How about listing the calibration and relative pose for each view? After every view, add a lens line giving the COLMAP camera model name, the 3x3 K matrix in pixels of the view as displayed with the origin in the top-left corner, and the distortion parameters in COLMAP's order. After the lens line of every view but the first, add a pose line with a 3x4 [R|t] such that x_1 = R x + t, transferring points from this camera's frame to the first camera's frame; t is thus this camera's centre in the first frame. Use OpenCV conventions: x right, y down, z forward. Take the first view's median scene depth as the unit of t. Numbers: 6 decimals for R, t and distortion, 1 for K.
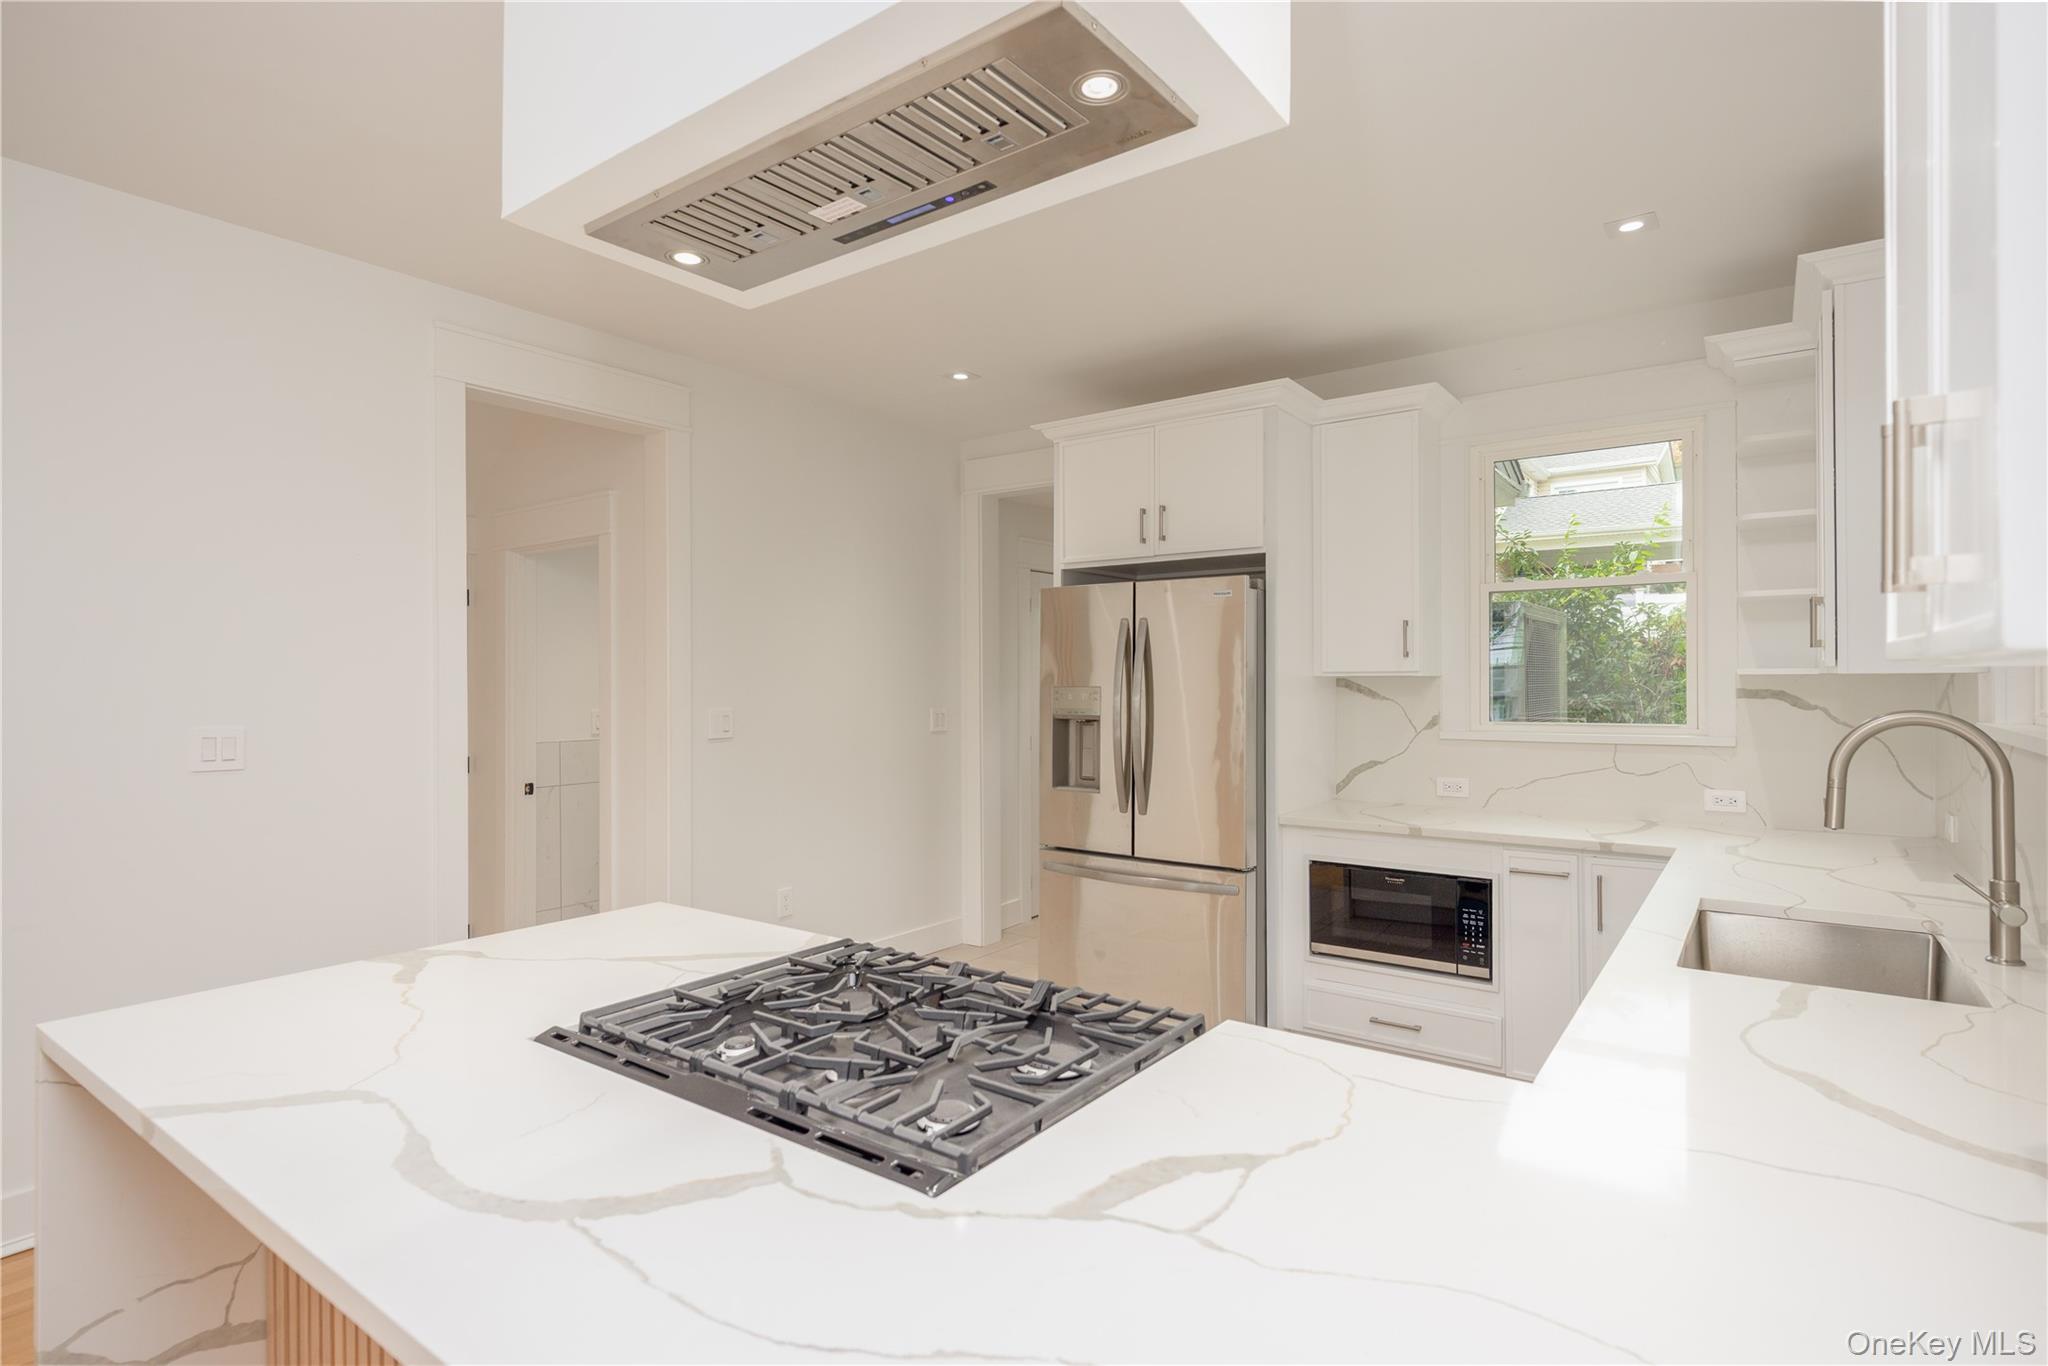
lens RADIAL K [[1035.9, 0, 1024.0], [0, 1035.9, 683.0], [0, 0, 1]] dist [0.002837, -0.000671]
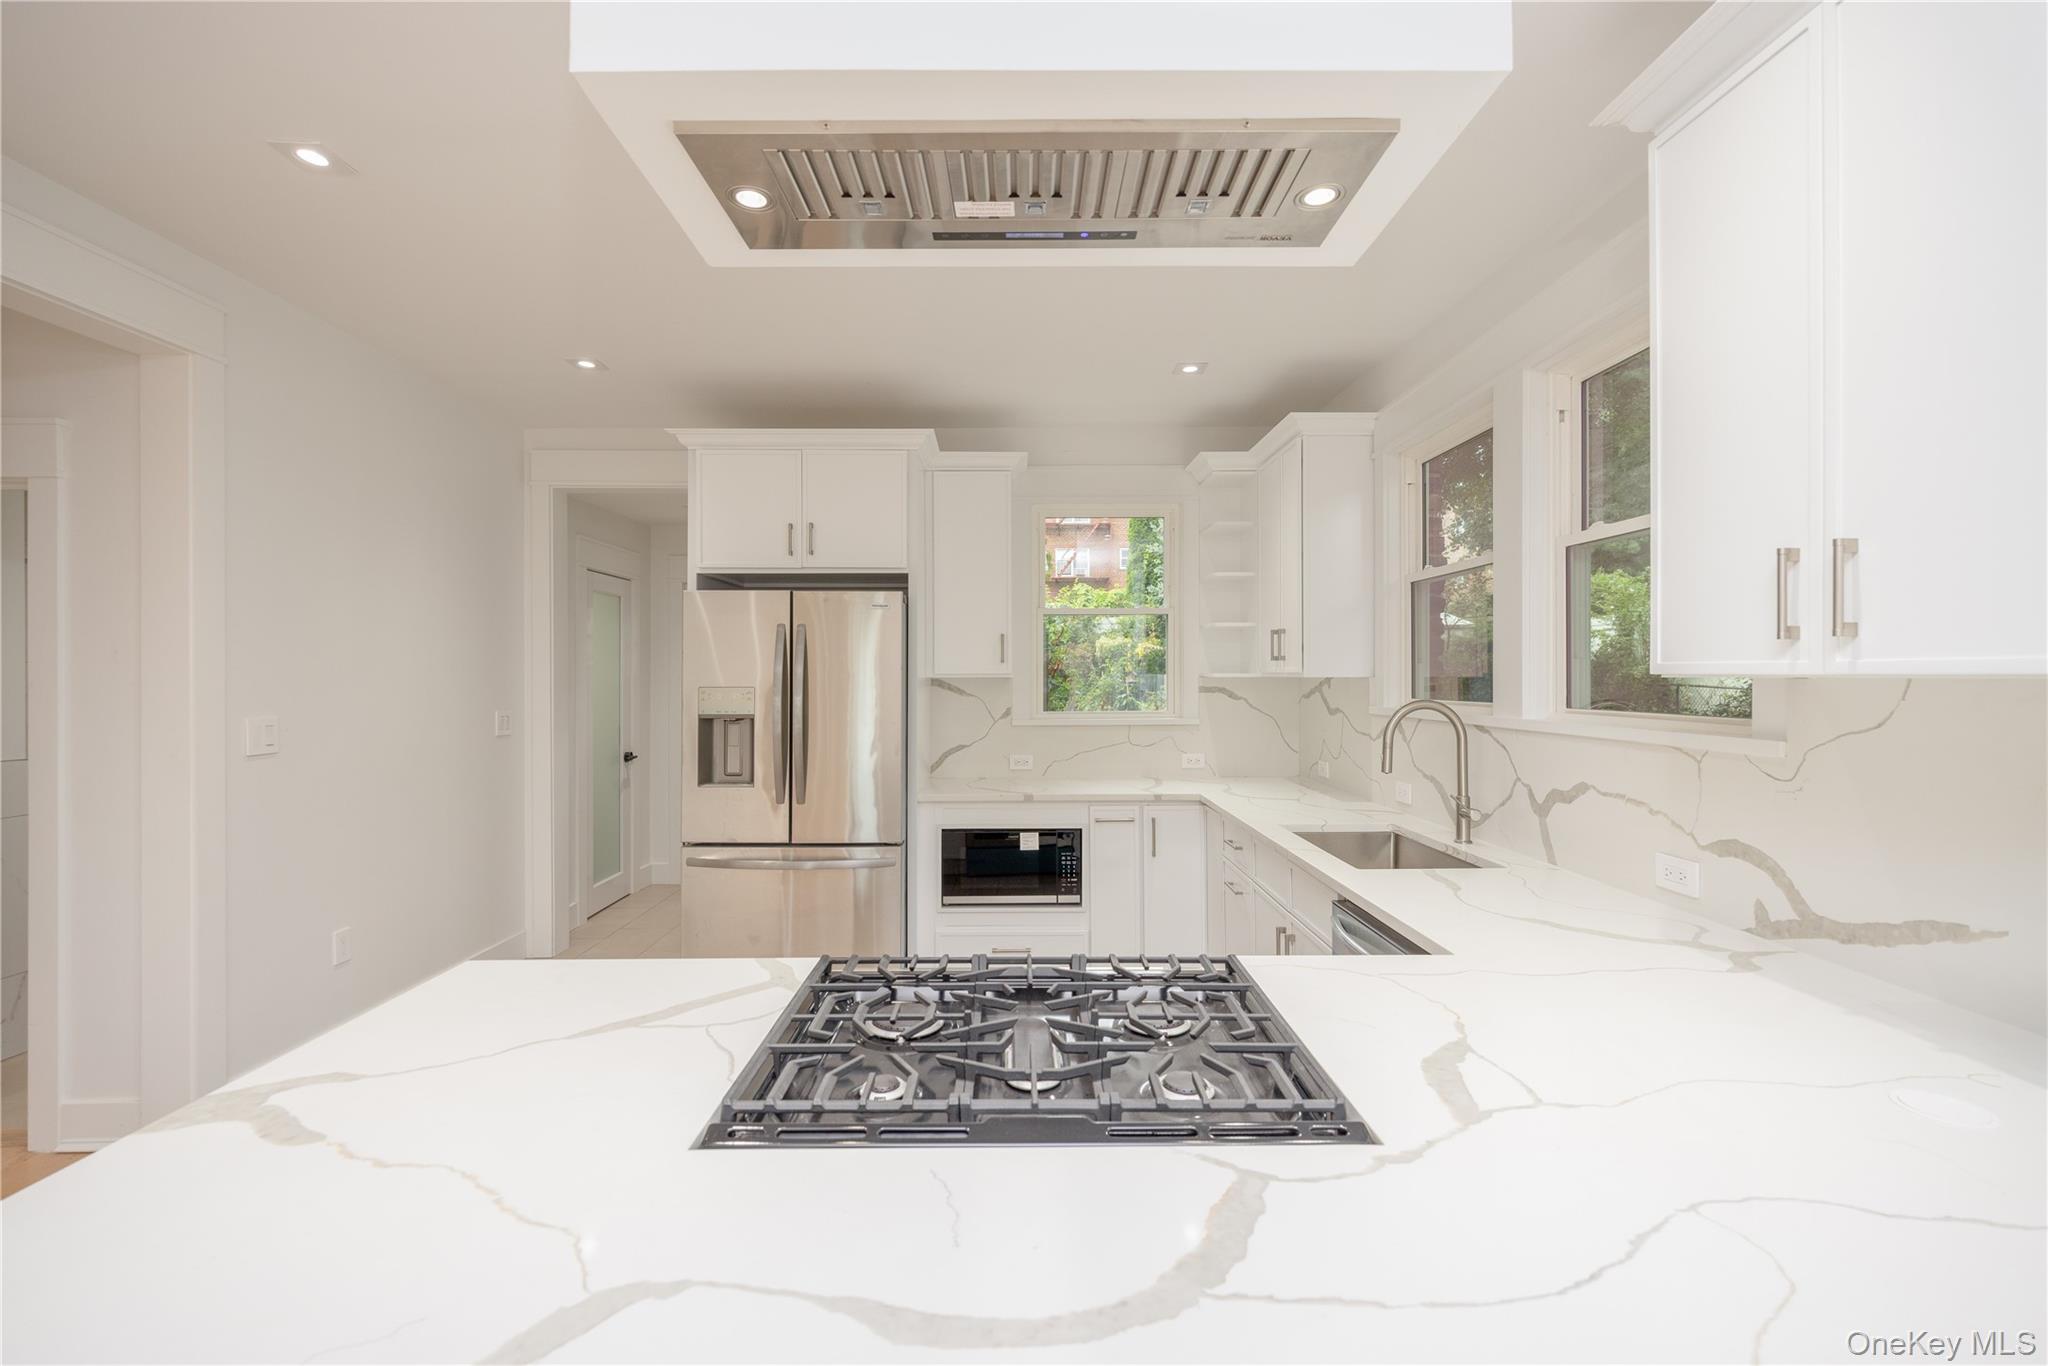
lens RADIAL K [[872.5, 0, 1024.0], [0, 872.5, 683.0], [0, 0, 1]] dist [-0.000469, -0.000433]
pose [[0.797450, -0.002876, 0.603378, -0.263834], [0.000770, 0.999993, 0.003748, -0.003972], [-0.603385, -0.002524, 0.797446, 0.127980]]
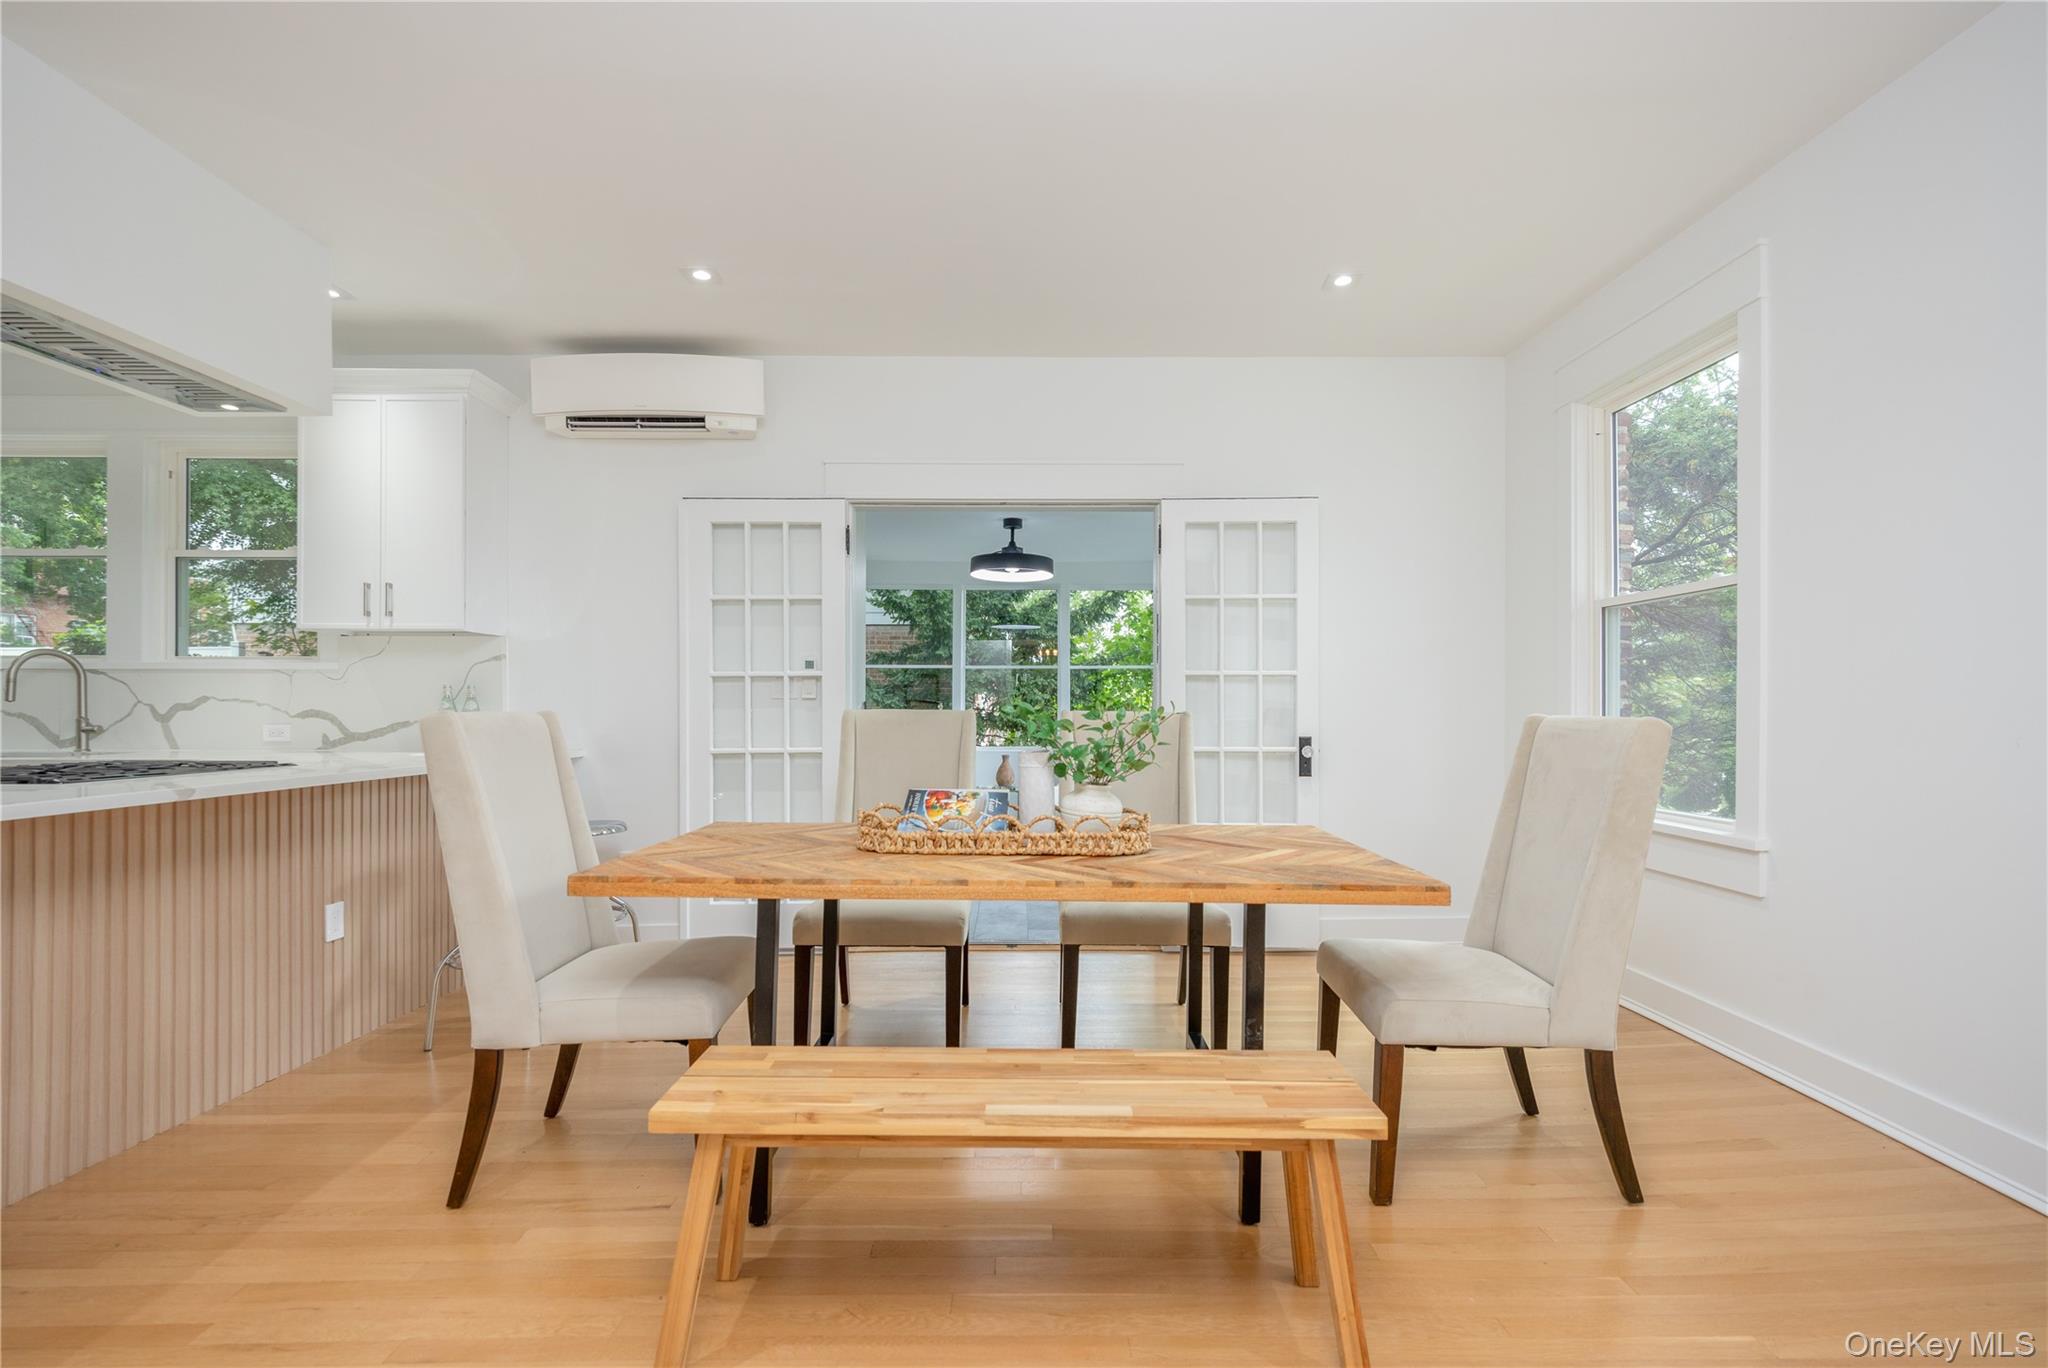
lens RADIAL K [[905.9, 0, 1019.2], [0, 905.9, 706.0], [0, 0, 1]] dist [-0.000995, -0.000160]
pose [[-0.605016, 0.004042, 0.796203, -1.036042], [0.003761, 0.999990, -0.002219, 0.084117], [-0.796205, 0.001652, -0.605025, 0.252751]]
